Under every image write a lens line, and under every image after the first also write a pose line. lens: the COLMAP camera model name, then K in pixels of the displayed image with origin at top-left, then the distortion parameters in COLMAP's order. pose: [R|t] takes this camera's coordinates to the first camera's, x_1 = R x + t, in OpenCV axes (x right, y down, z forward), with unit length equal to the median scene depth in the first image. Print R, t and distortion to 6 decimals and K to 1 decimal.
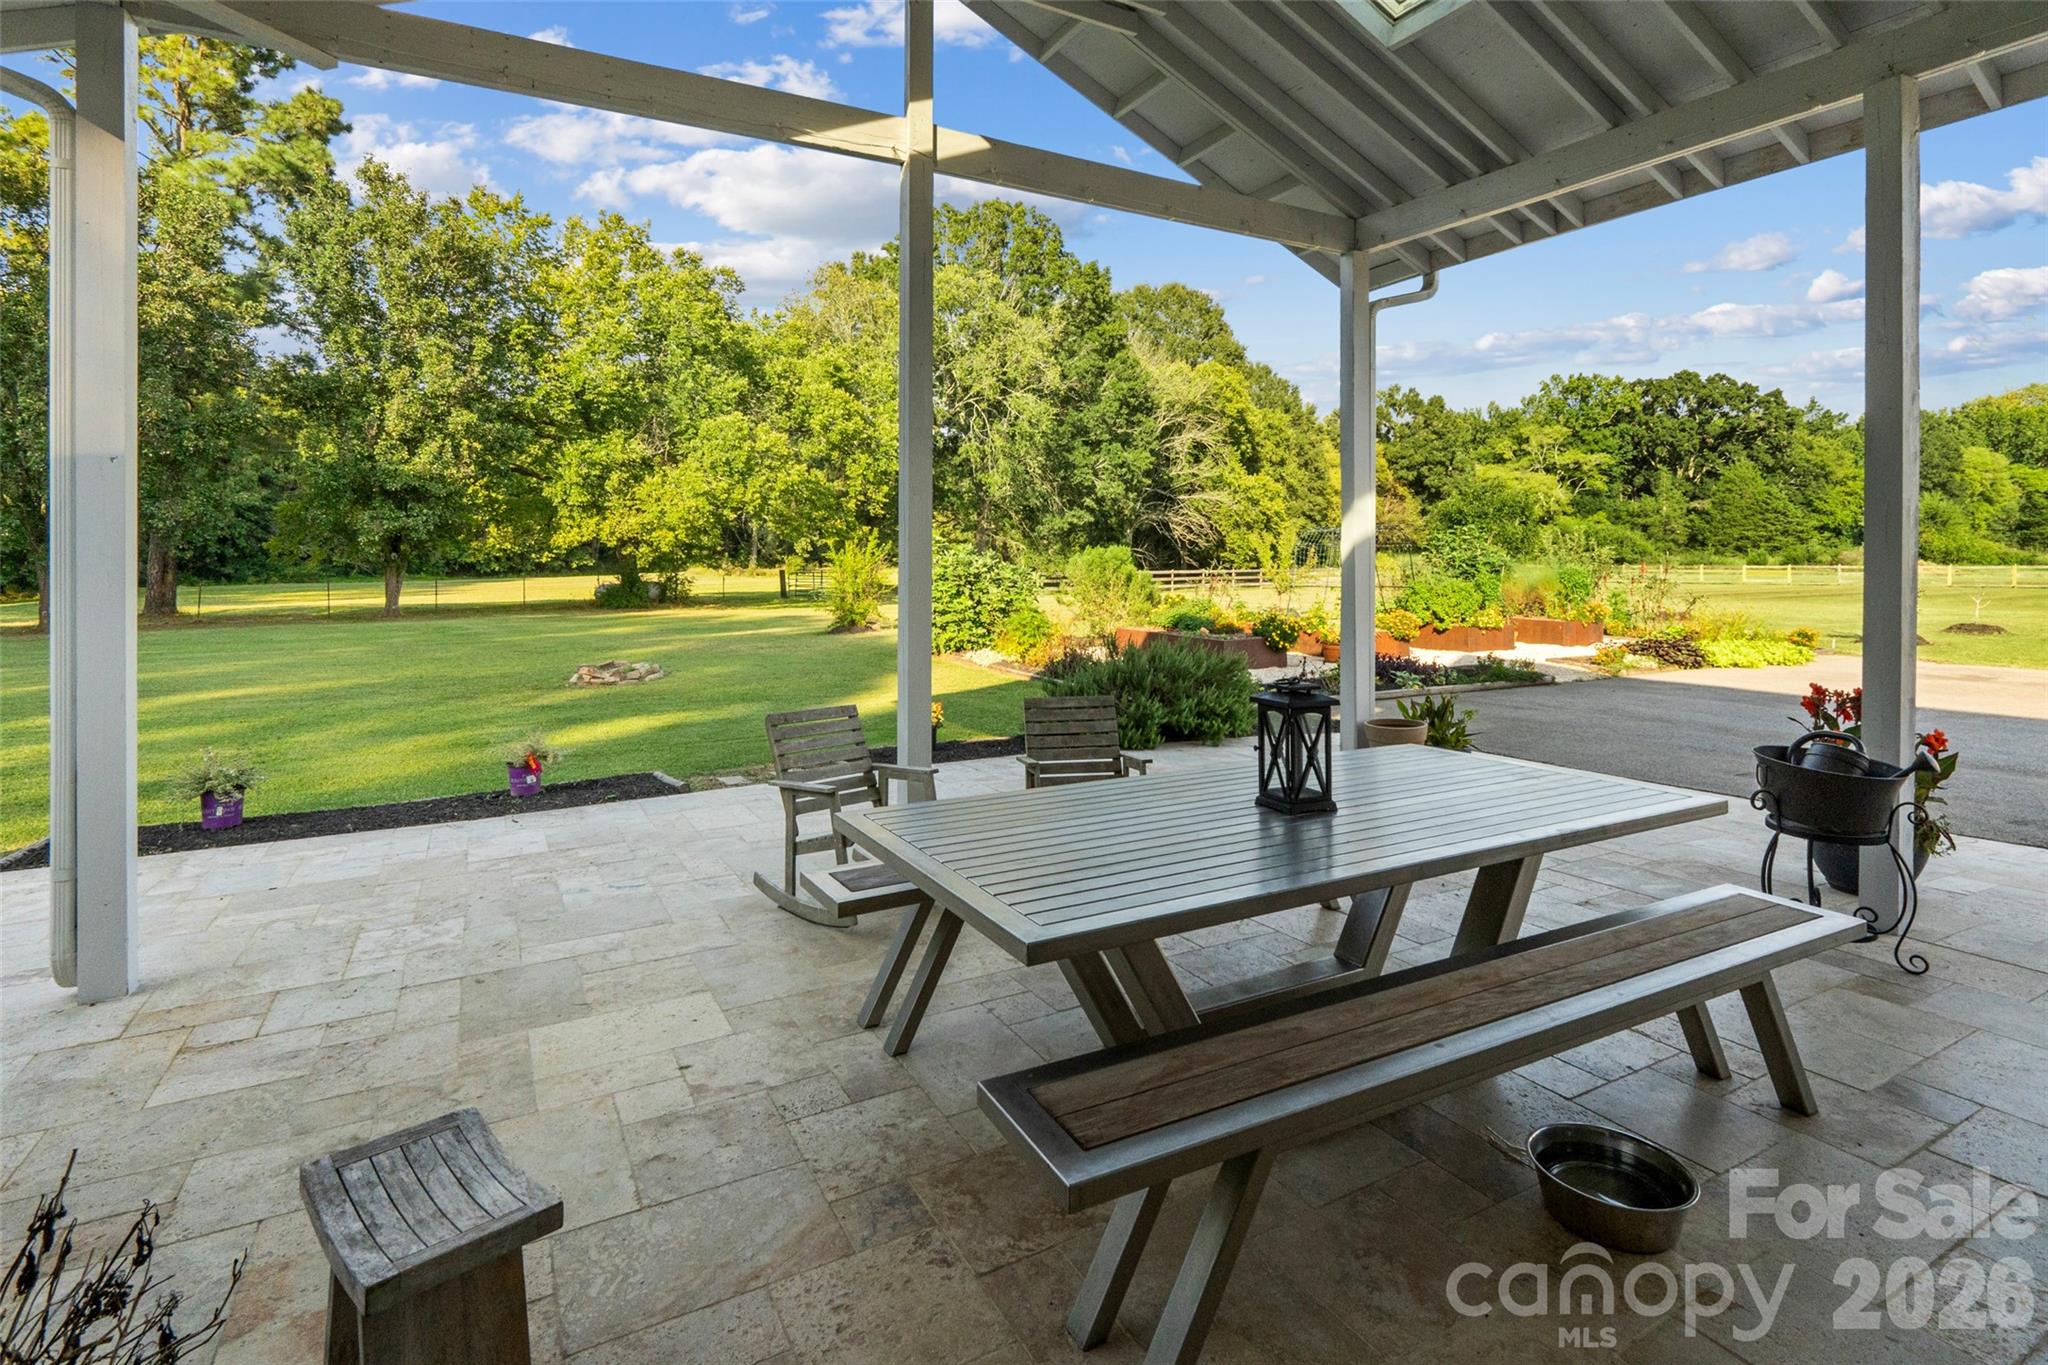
lens RADIAL K [[995.5, 0, 1041.9], [0, 995.5, 552.8], [0, 0, 1]] dist [-0.003472, -0.000857]
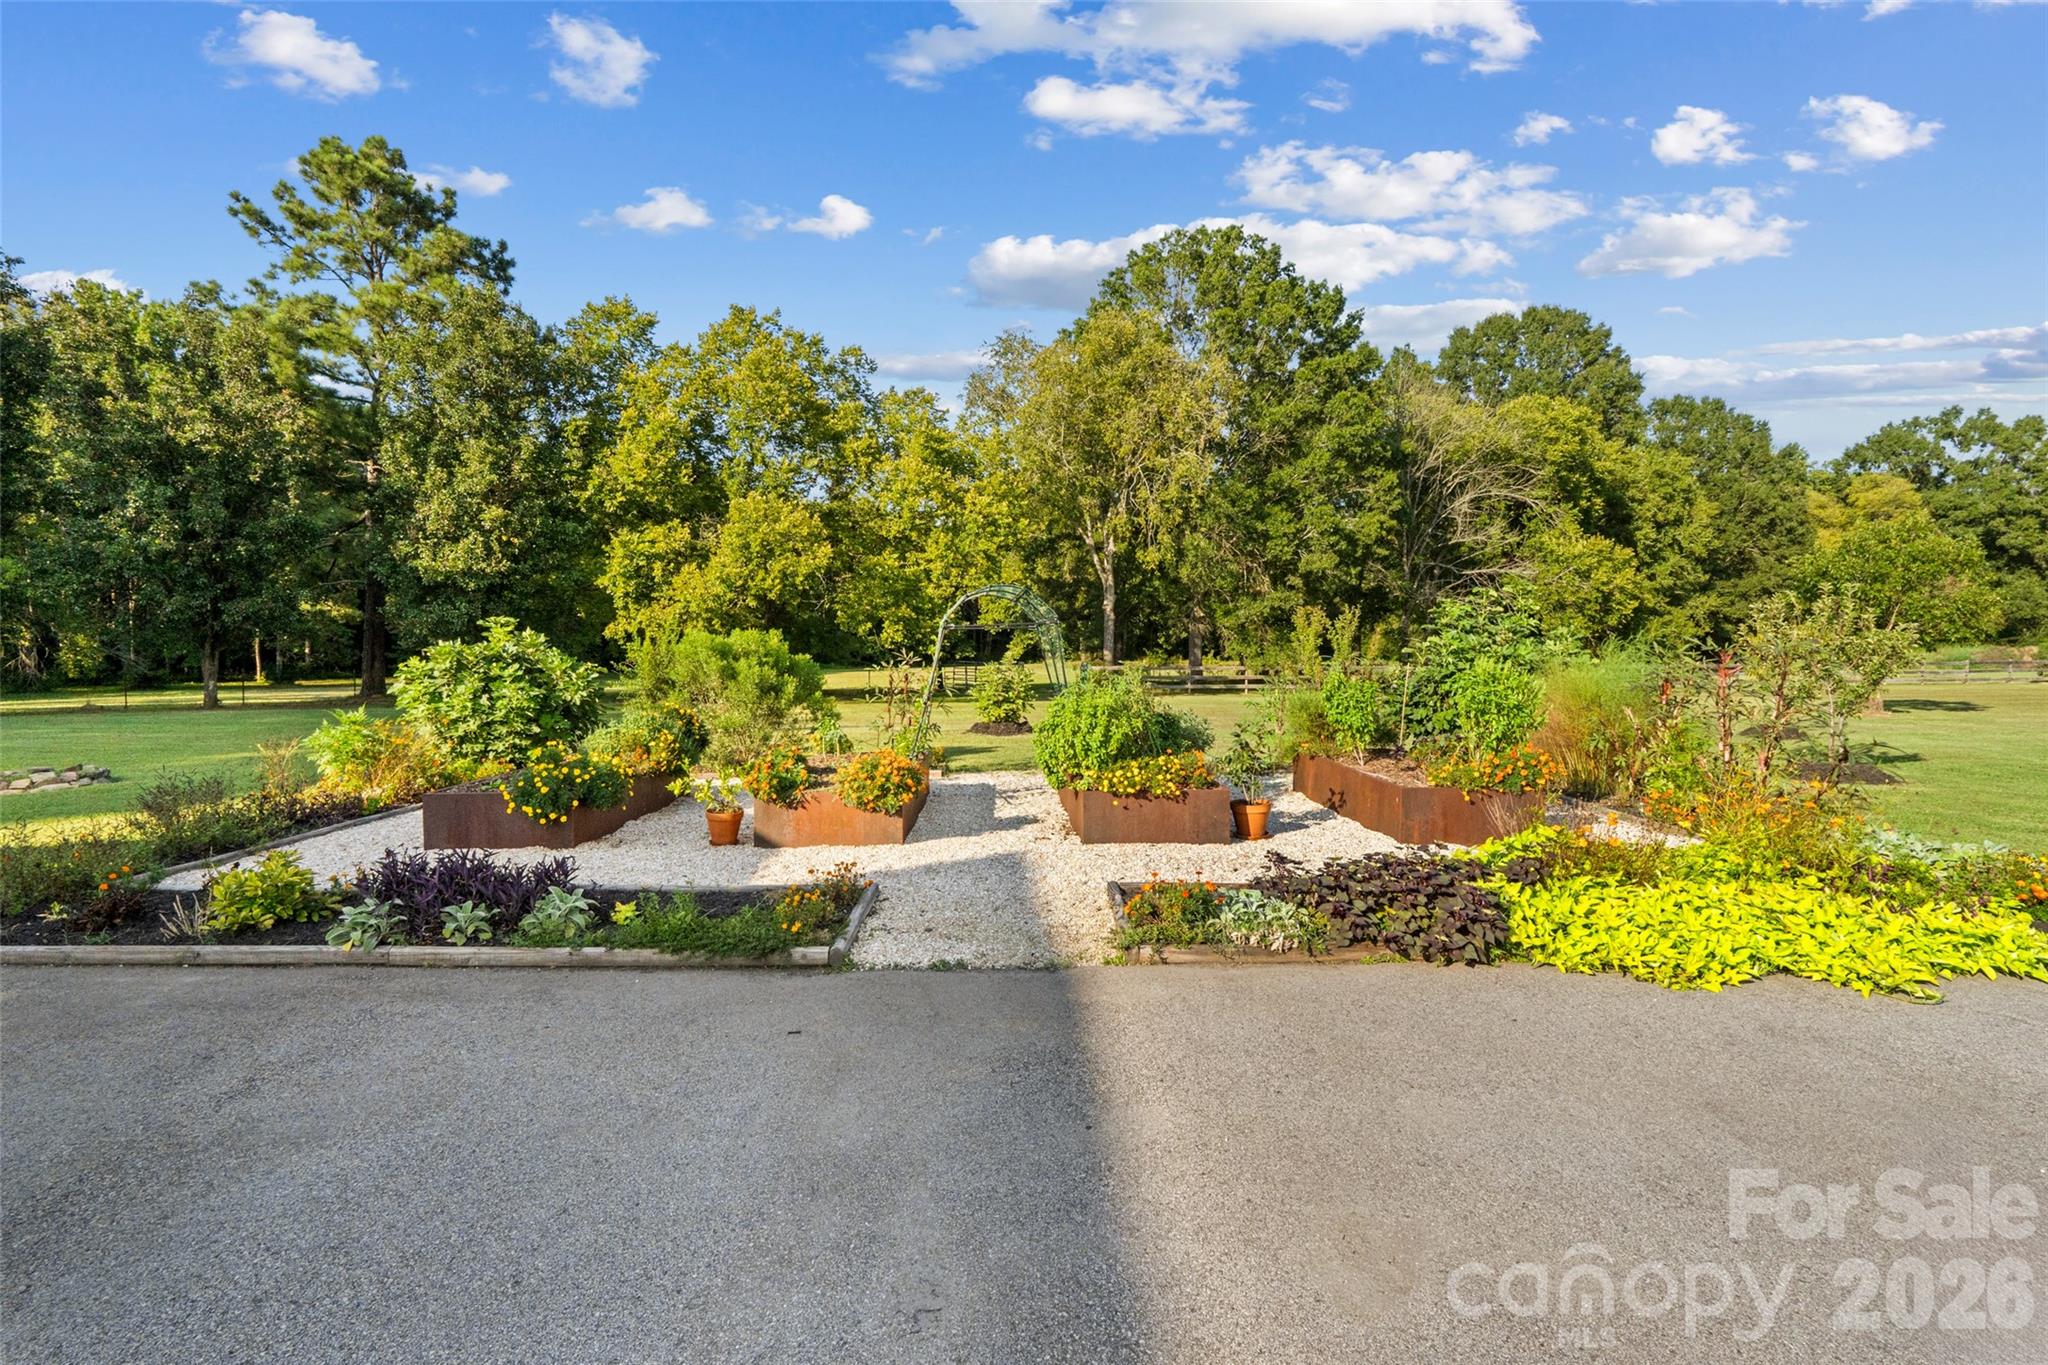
lens RADIAL K [[963.0, 0, 1031.5], [0, 963.0, 669.5], [0, 0, 1]] dist [-0.001537, 0.000226]
pose [[0.887785, 0.009862, -0.460152, 0.209926], [0.001841, 0.999686, 0.024977, 0.001577], [0.460254, -0.023021, 0.887489, 0.195701]]
